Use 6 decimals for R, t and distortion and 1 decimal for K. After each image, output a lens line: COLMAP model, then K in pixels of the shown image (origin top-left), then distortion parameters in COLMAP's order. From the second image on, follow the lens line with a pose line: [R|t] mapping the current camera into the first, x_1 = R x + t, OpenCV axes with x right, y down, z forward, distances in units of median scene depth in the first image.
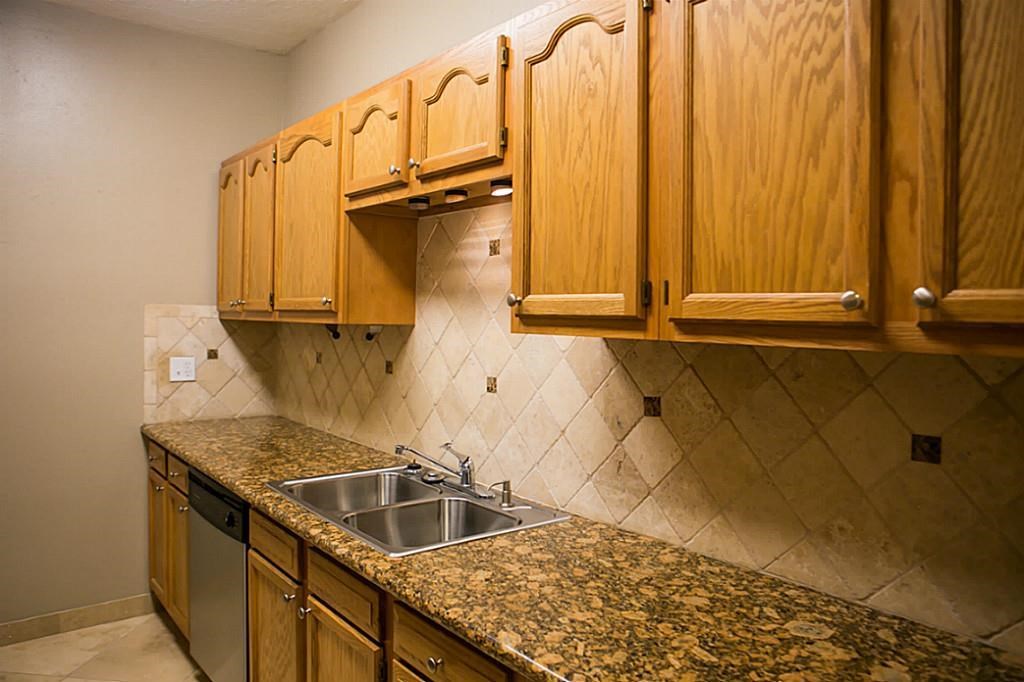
lens RADIAL K [[739.5, 0, 510.5], [0, 739.5, 319.1], [0, 0, 1]] dist [-0.107997, 0.083728]
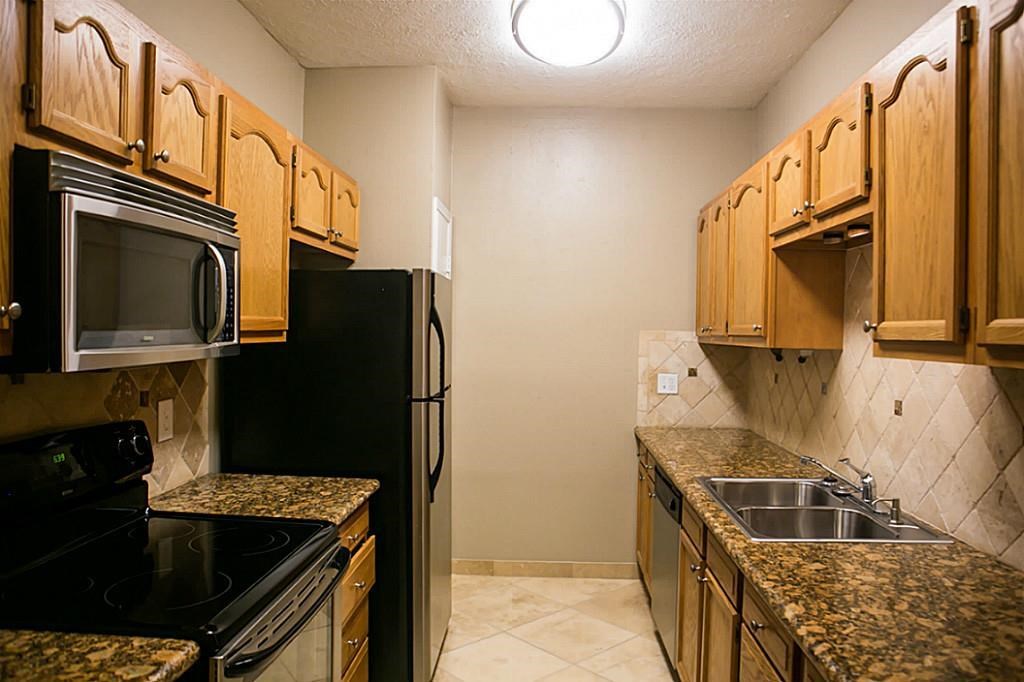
lens RADIAL K [[692.8, 0, 510.0], [0, 692.8, 336.1], [0, 0, 1]] dist [-0.104762, 0.070093]
pose [[0.755698, 0.003434, -0.654911, 0.232922], [-0.011210, 0.999908, -0.007693, 0.002117], [0.654824, 0.013155, 0.755667, -0.095932]]
